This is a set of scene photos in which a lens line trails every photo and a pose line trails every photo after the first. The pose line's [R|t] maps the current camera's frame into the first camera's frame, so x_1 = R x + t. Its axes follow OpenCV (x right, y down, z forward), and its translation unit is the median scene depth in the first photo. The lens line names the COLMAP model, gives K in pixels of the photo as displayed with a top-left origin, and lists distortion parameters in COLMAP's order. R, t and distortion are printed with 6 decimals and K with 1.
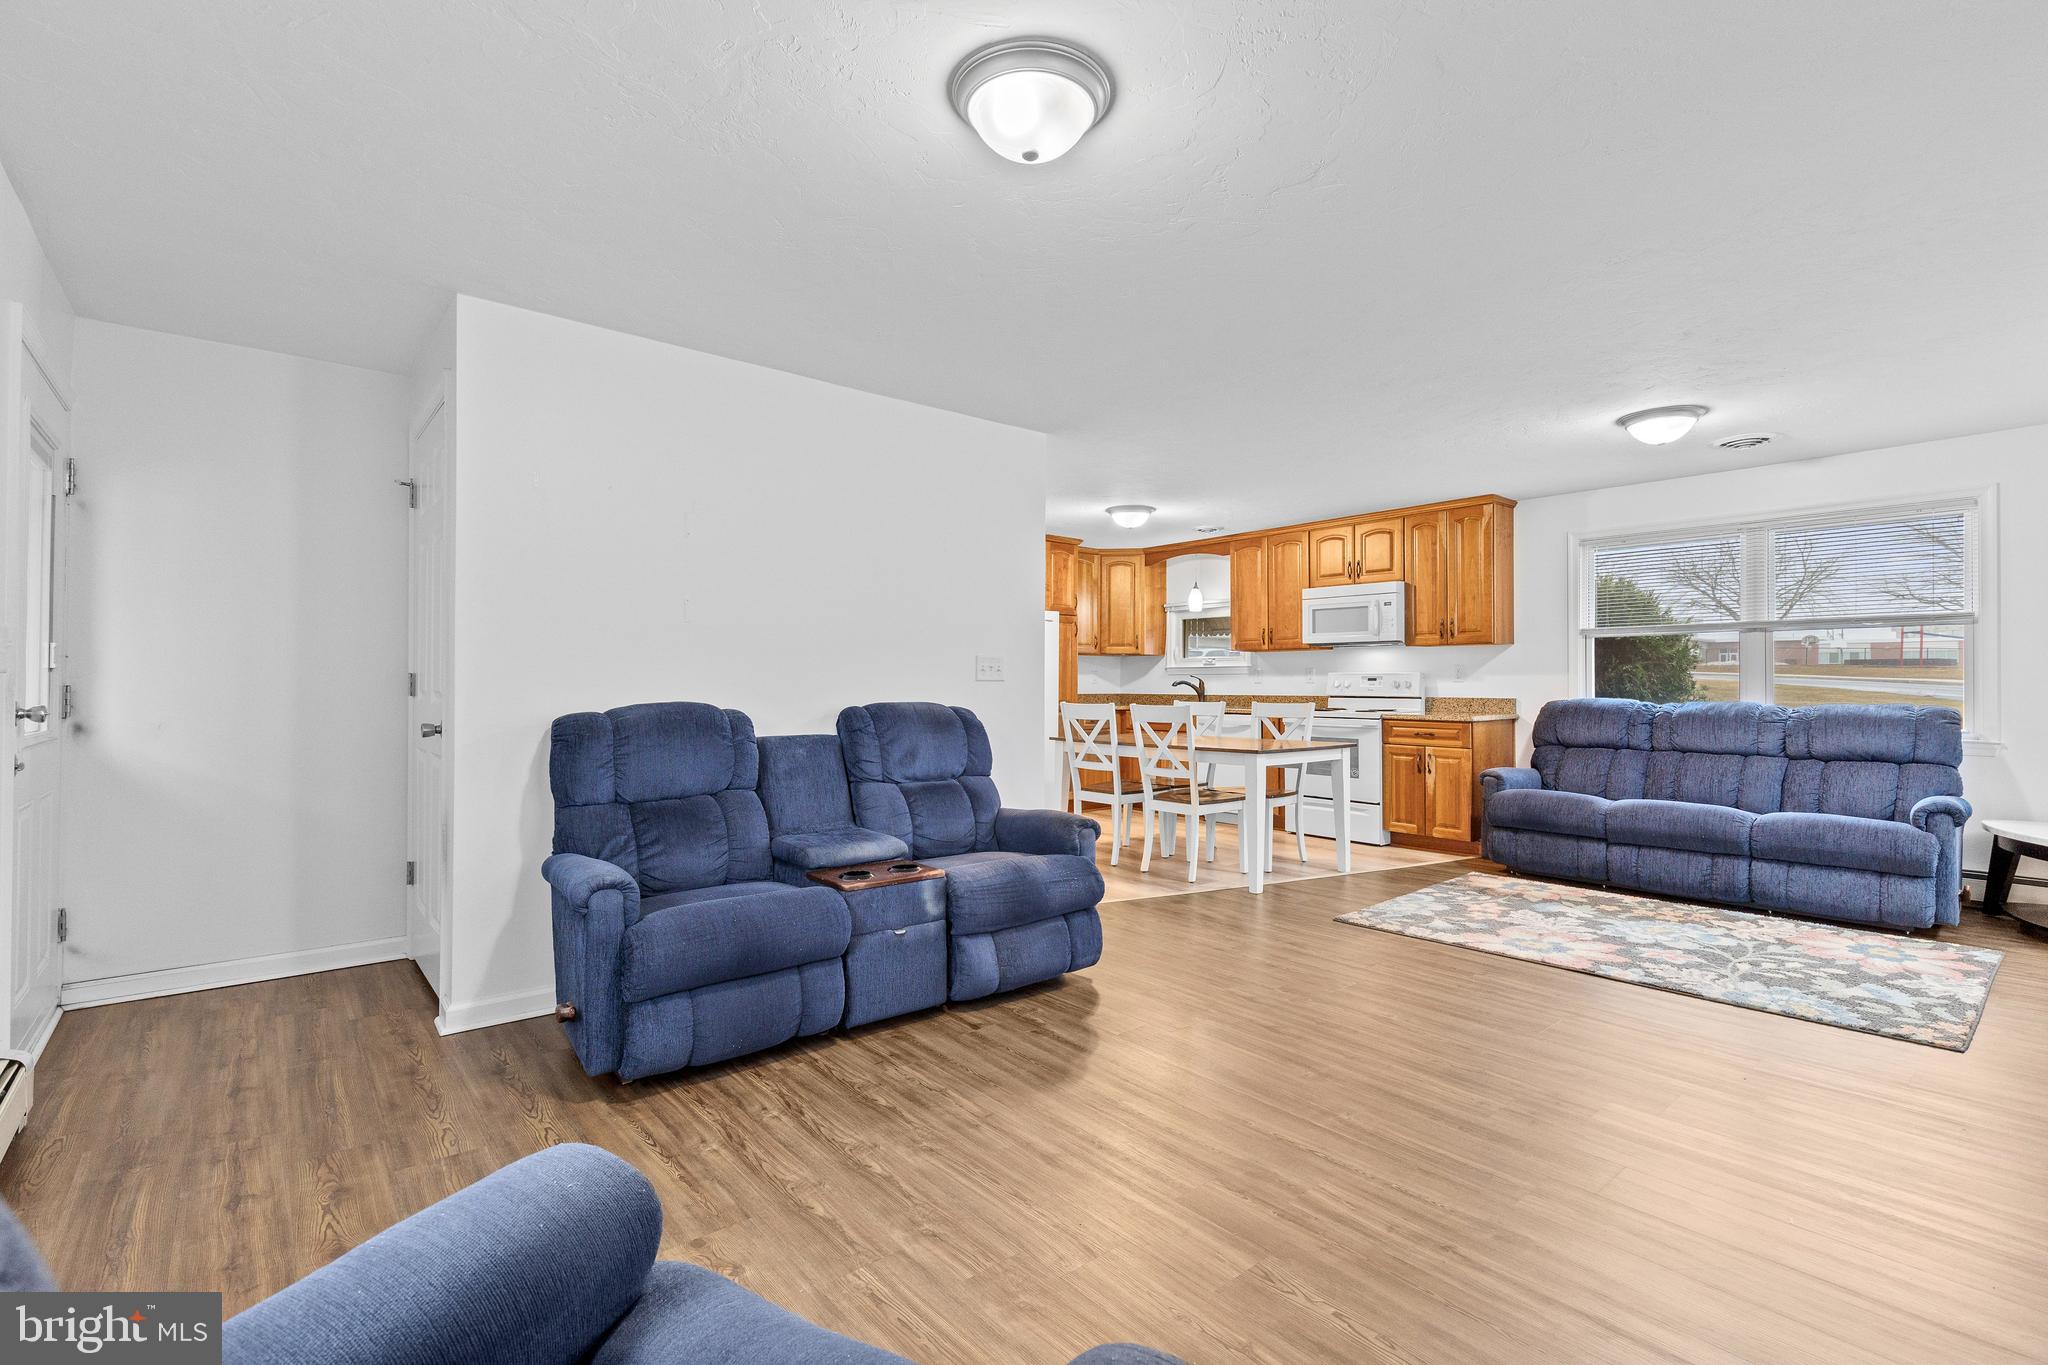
lens RADIAL K [[919.1, 0, 1025.3], [0, 919.1, 679.3], [0, 0, 1]] dist [-0.001296, -0.000145]
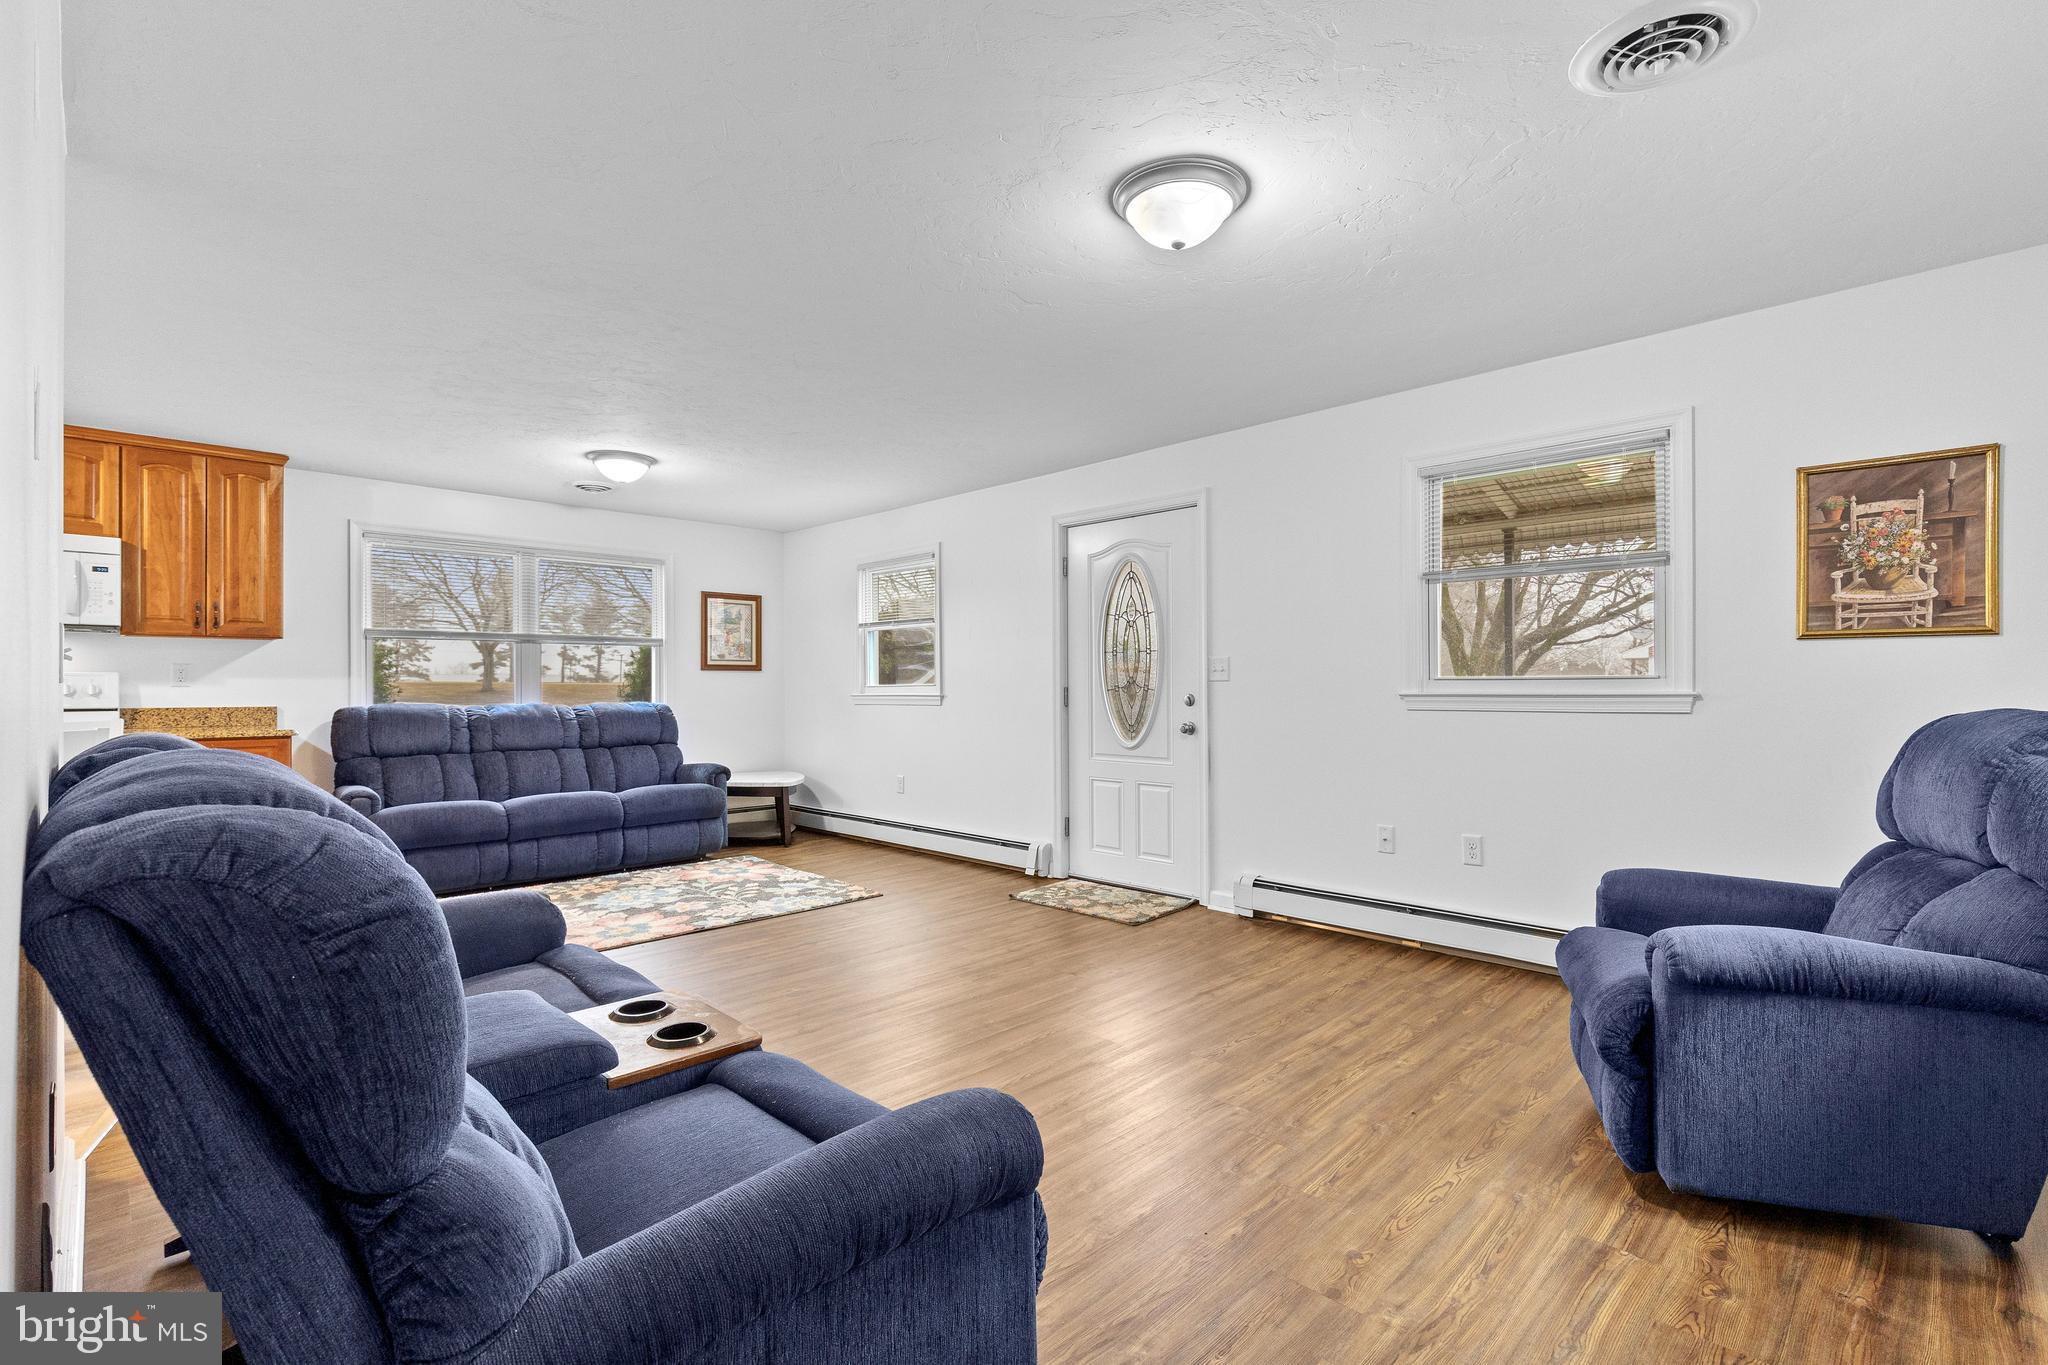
lens RADIAL K [[919.1, 0, 1026.0], [0, 919.1, 683.0], [0, 0, 1]] dist [-0.001296, -0.000145]
pose [[-0.110961, 0.000571, 0.993825, -0.438047], [-0.006072, 0.999981, -0.001252, -0.003458], [-0.993806, -0.006174, -0.110956, 0.517261]]
